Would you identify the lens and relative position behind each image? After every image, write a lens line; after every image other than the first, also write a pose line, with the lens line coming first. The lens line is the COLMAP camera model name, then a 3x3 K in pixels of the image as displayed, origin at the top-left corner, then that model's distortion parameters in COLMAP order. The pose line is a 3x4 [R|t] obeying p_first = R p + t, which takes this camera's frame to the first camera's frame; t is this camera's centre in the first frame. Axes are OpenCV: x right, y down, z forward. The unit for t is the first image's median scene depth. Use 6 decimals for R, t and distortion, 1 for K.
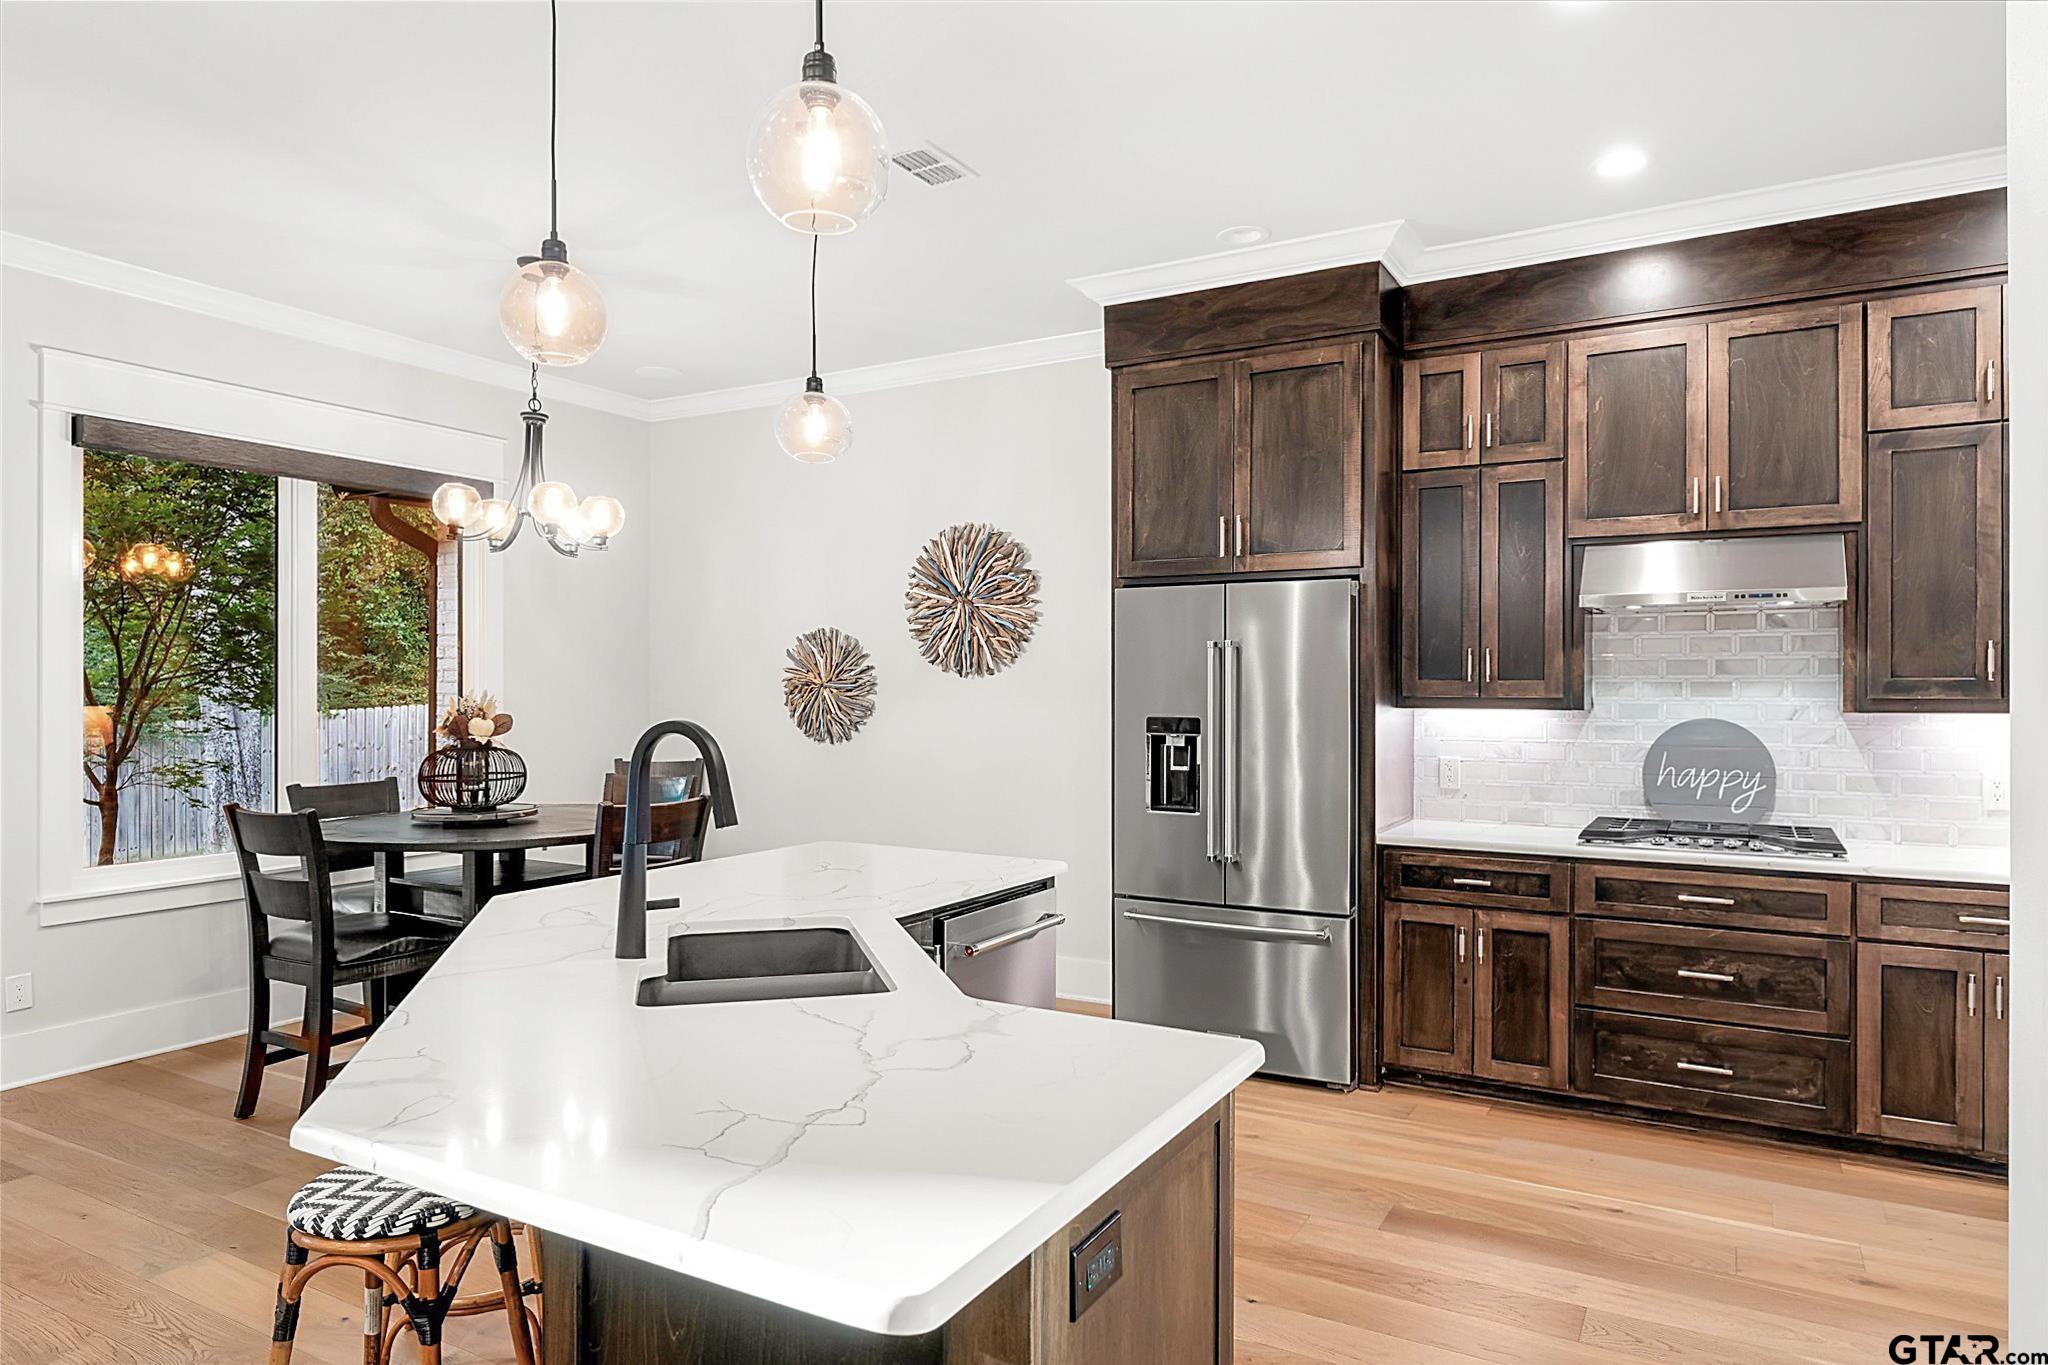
lens RADIAL K [[1229.7, 0, 1025.0], [0, 1229.7, 686.4], [0, 0, 1]] dist [-0.002168, -0.000318]
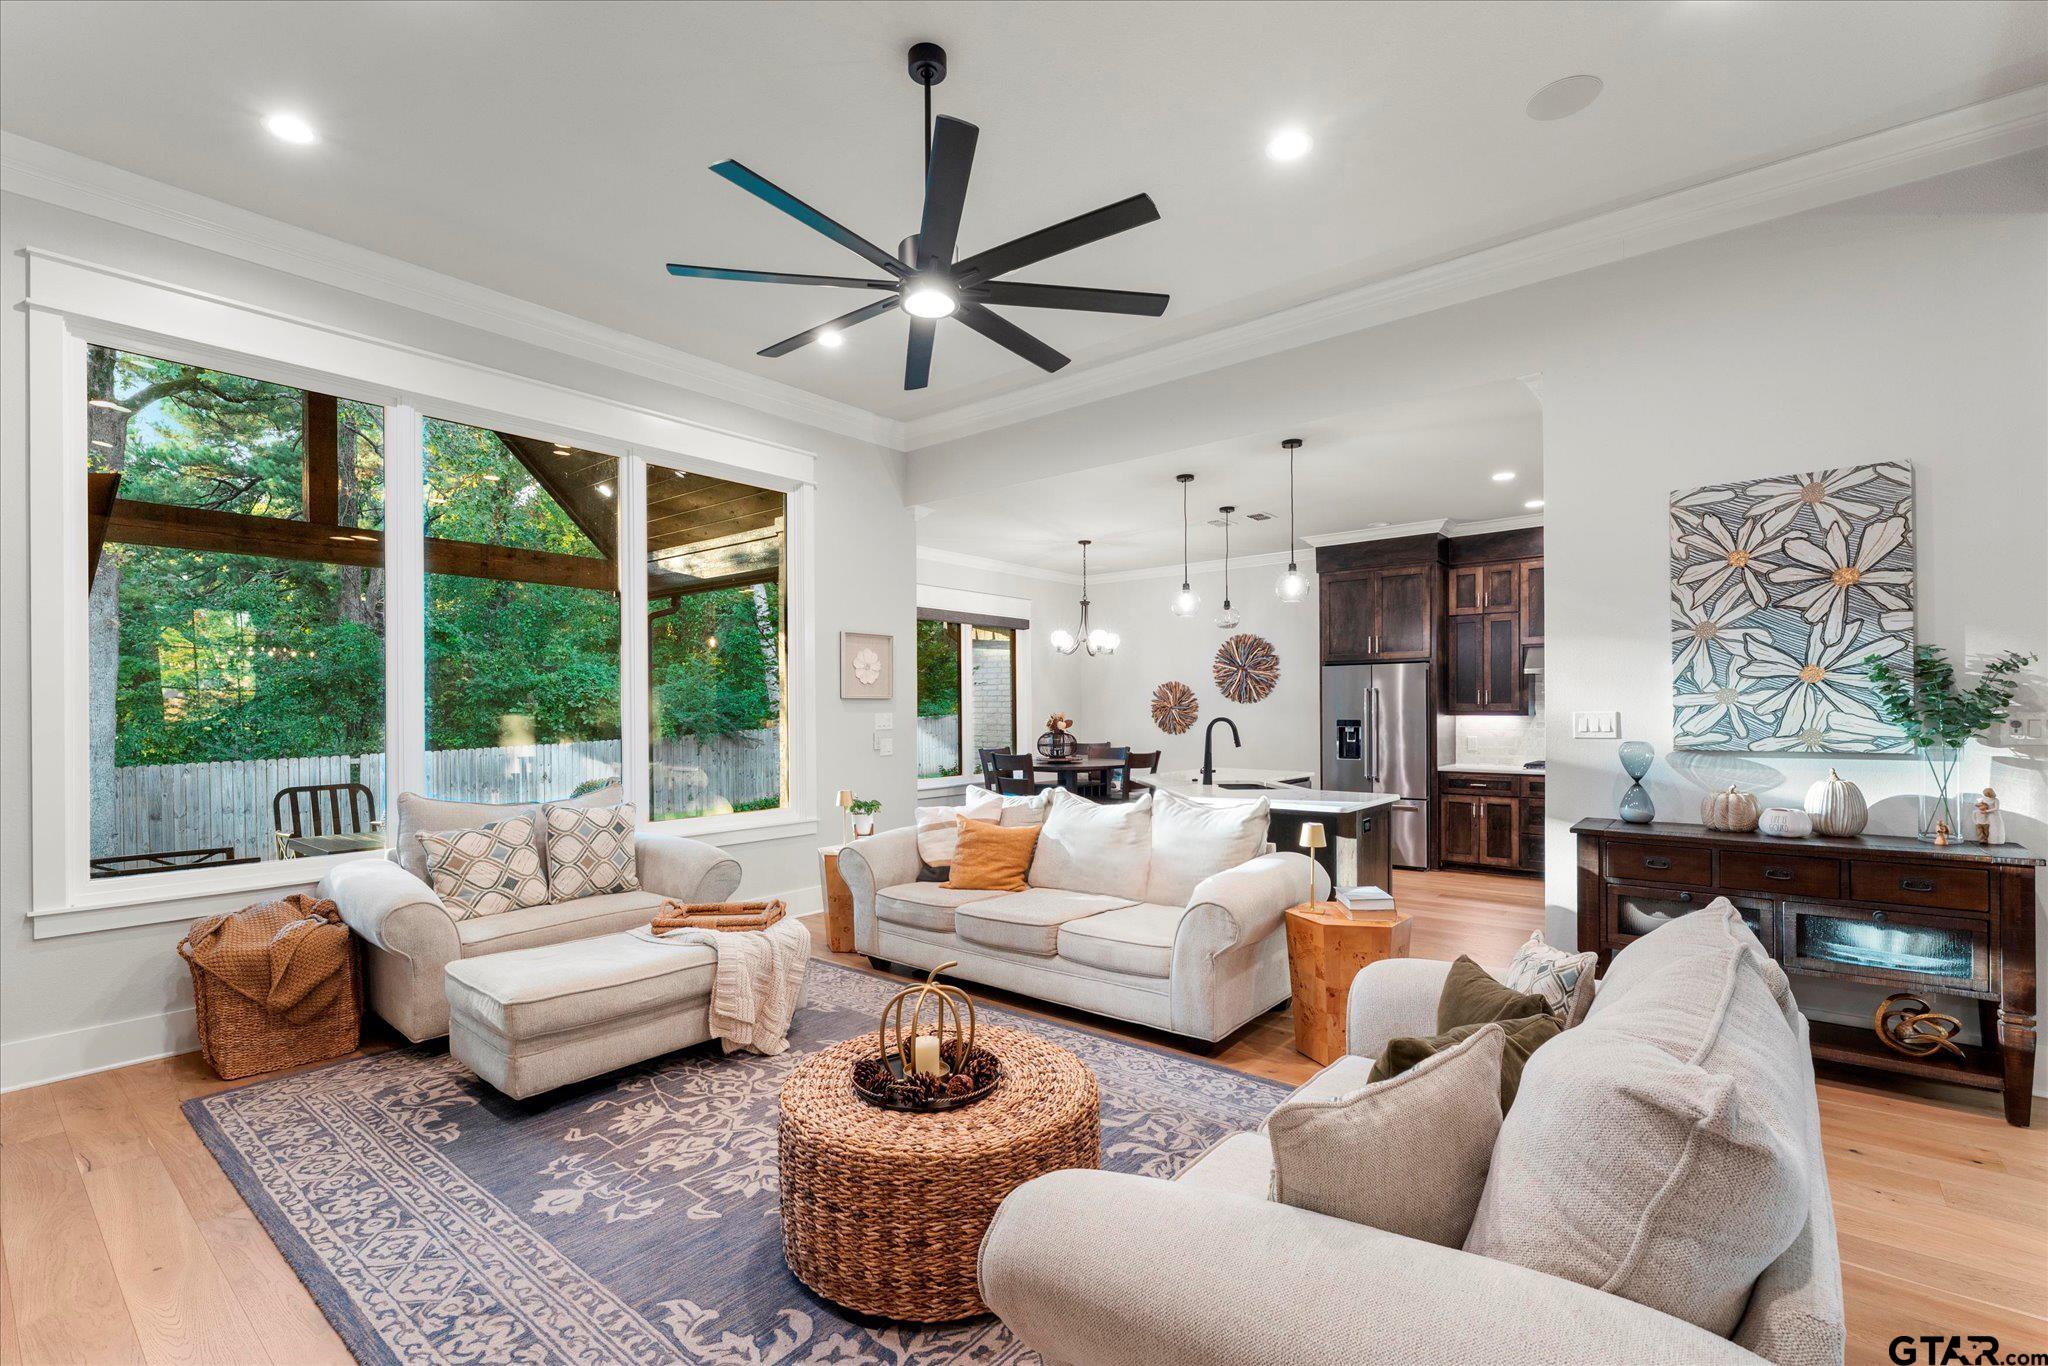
lens RADIAL K [[931.9, 0, 1015.6], [0, 931.9, 711.7], [0, 0, 1]] dist [0.000225, 0.000509]
pose [[0.987018, -0.006176, -0.160493, -0.232062], [0.006778, 0.999972, 0.003202, -0.000813], [0.160469, -0.004248, 0.987032, -0.915562]]
